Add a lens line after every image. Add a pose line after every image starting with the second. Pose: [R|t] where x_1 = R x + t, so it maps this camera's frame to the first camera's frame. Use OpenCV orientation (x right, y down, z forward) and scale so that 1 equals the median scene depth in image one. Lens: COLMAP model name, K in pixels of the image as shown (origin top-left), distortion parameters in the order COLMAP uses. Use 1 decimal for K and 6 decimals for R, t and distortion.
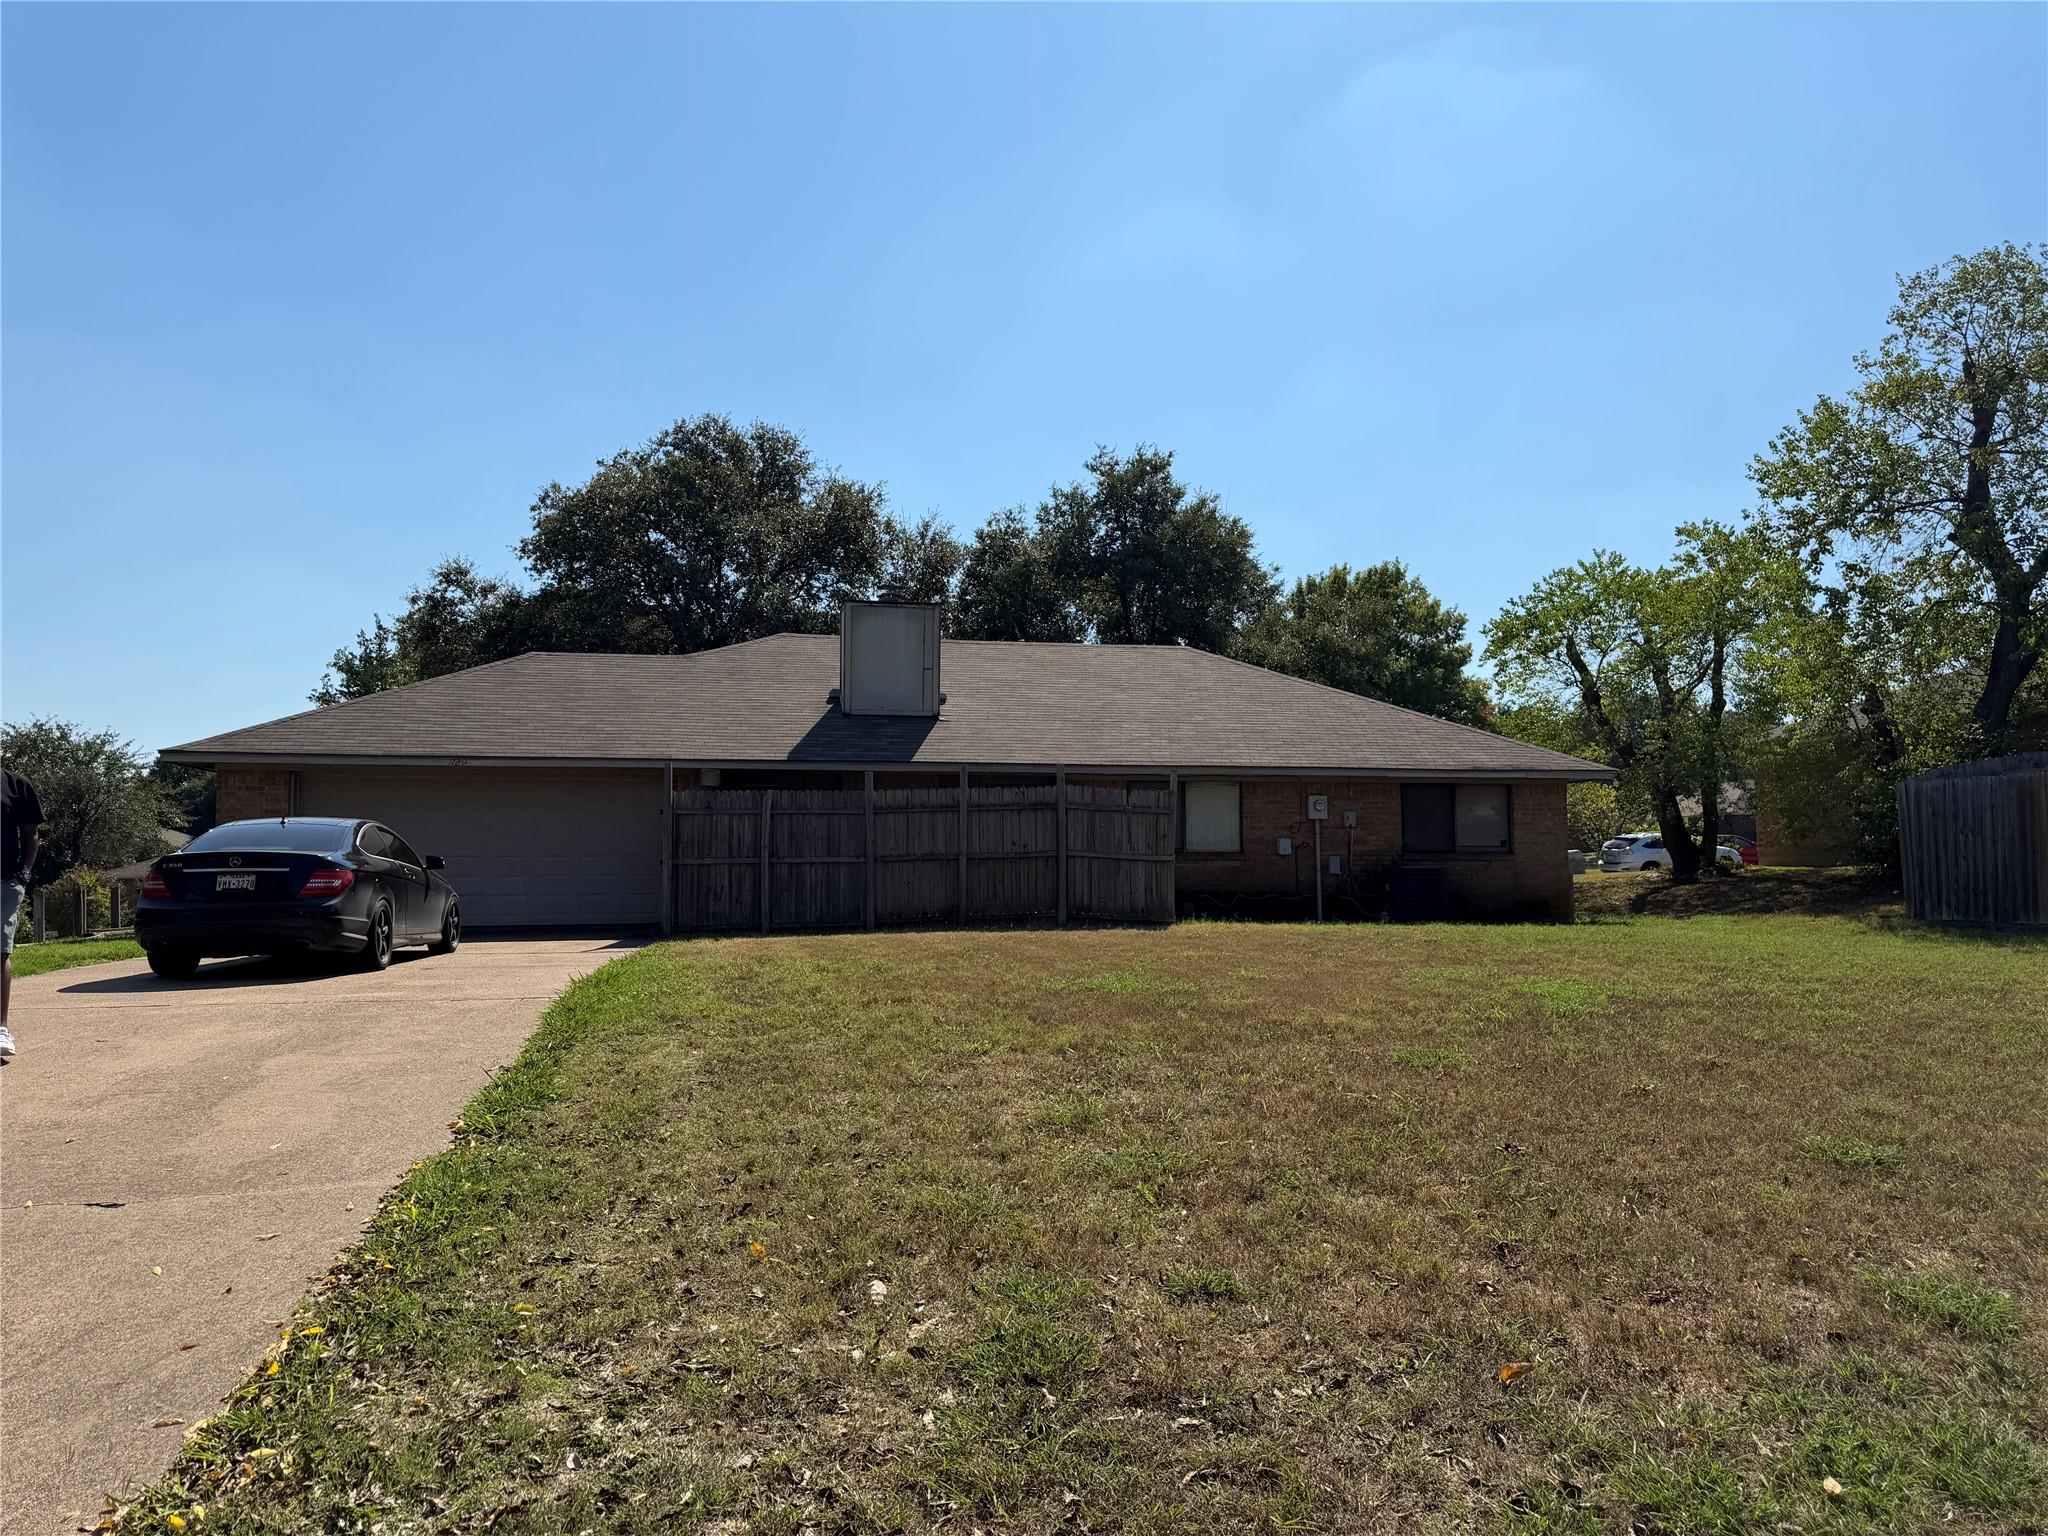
lens RADIAL K [[1430.9, 0, 1024.0], [0, 1430.9, 768.0], [0, 0, 1]] dist [0.045879, 0.000281]
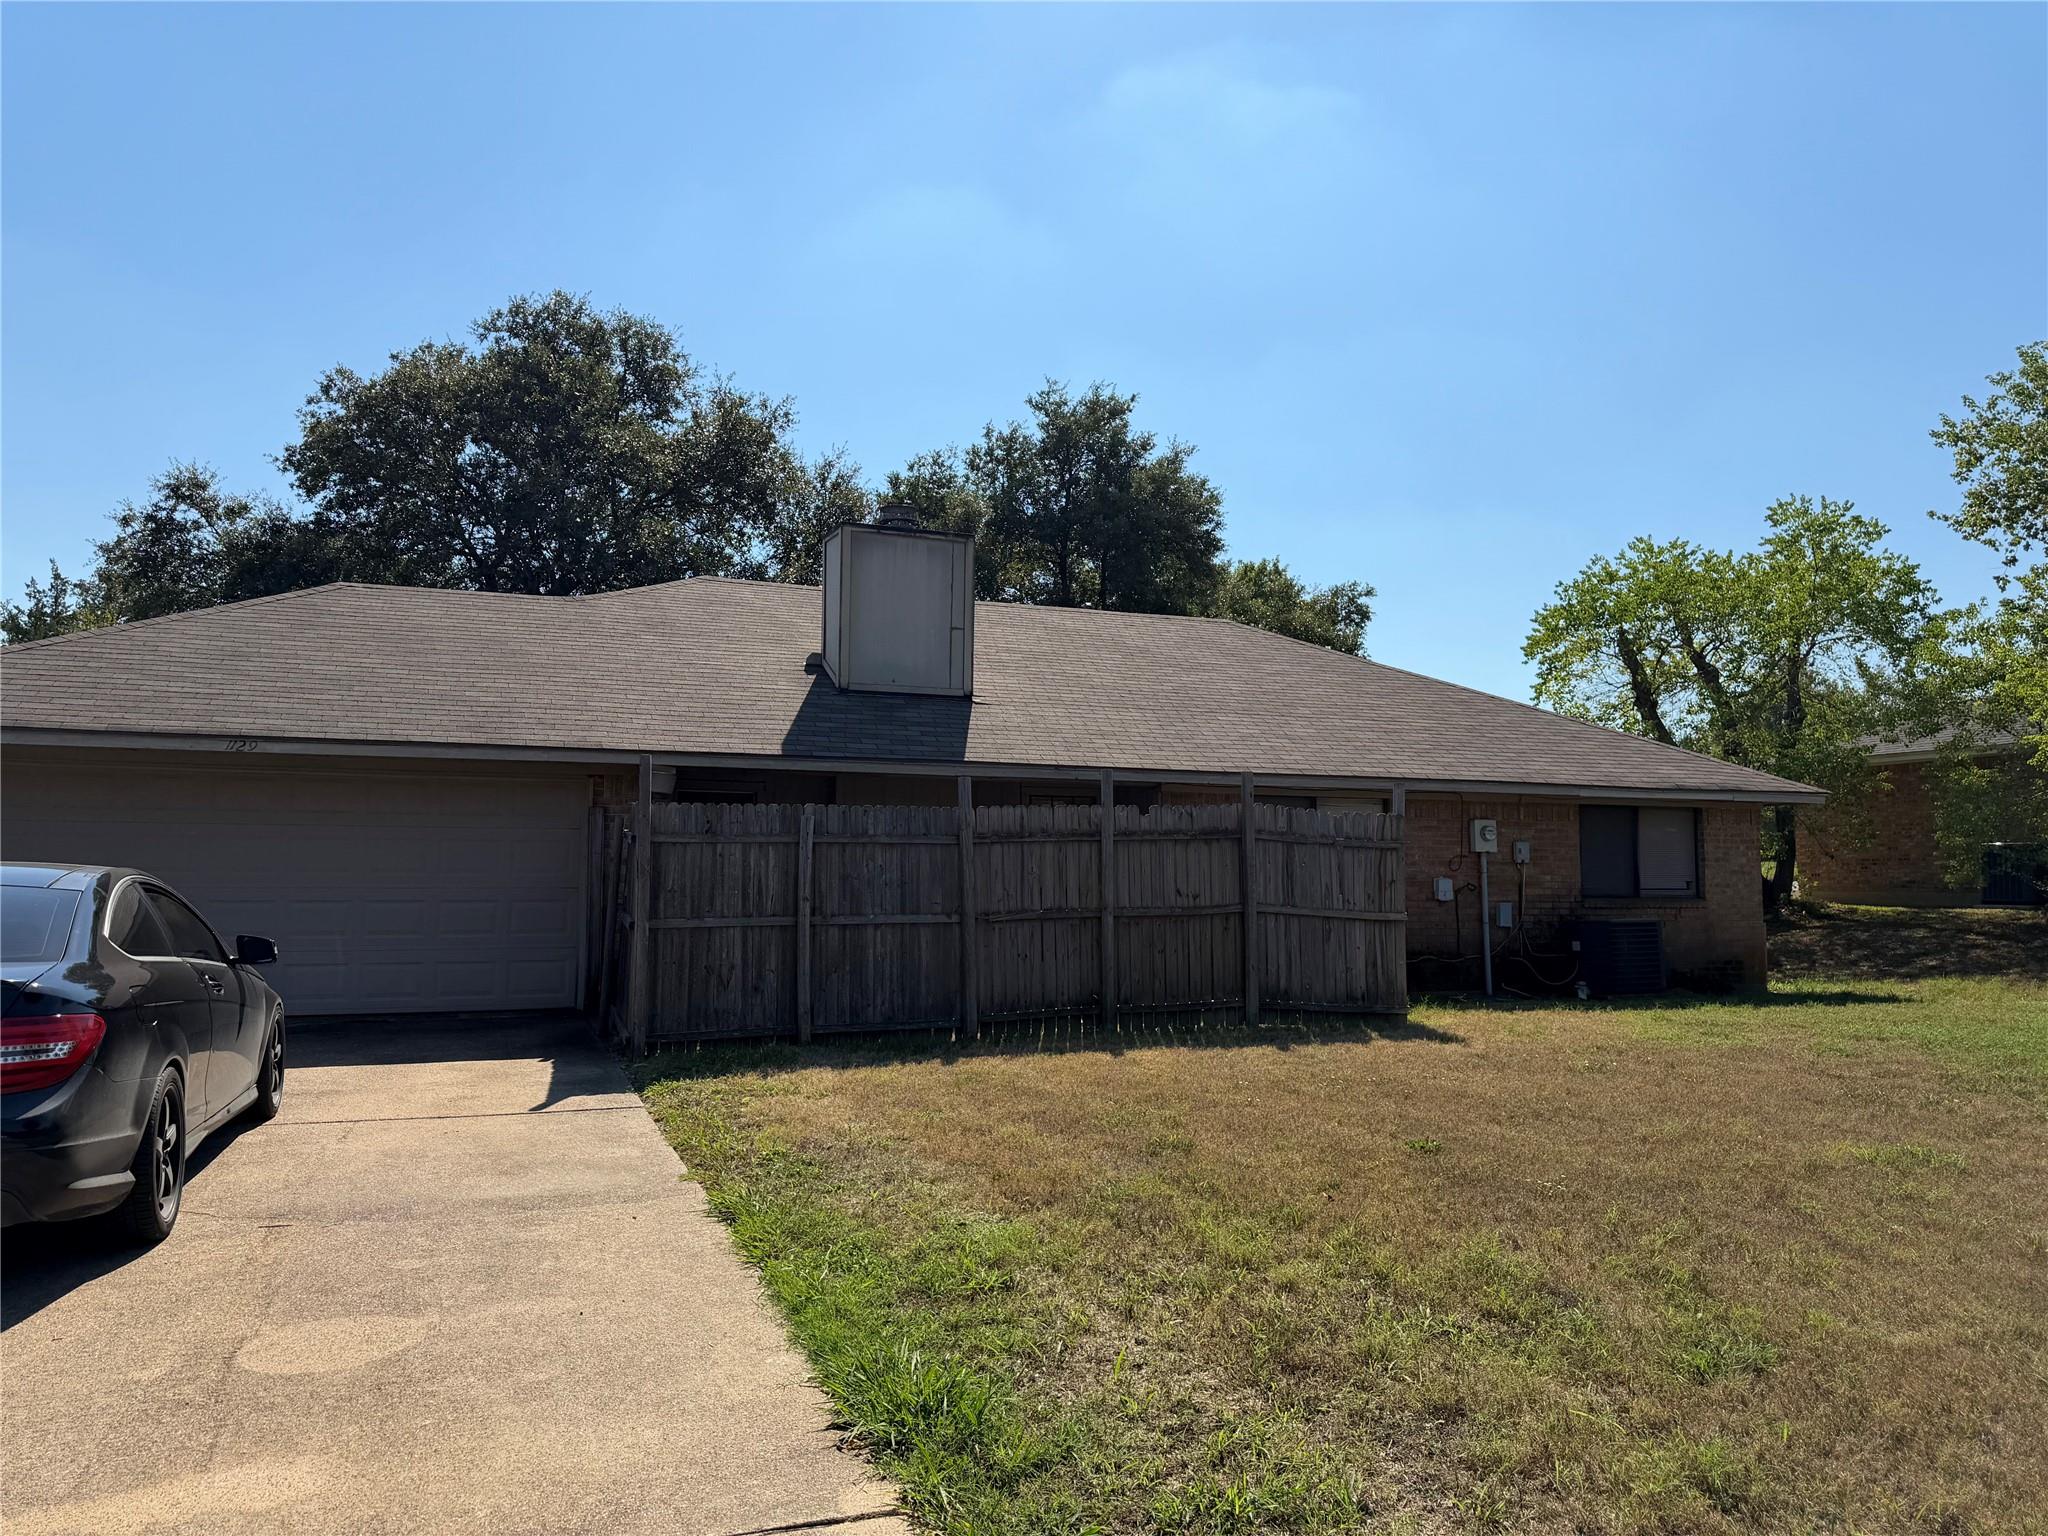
lens RADIAL K [[1435.7, 0, 1024.0], [0, 1435.7, 768.0], [0, 0, 1]] dist [0.008282, 0.004388]
pose [[0.983545, 0.021880, 0.179335, -0.157267], [-0.021406, 0.999760, -0.004579, 0.000902], [-0.179392, 0.000665, 0.983777, 0.309638]]
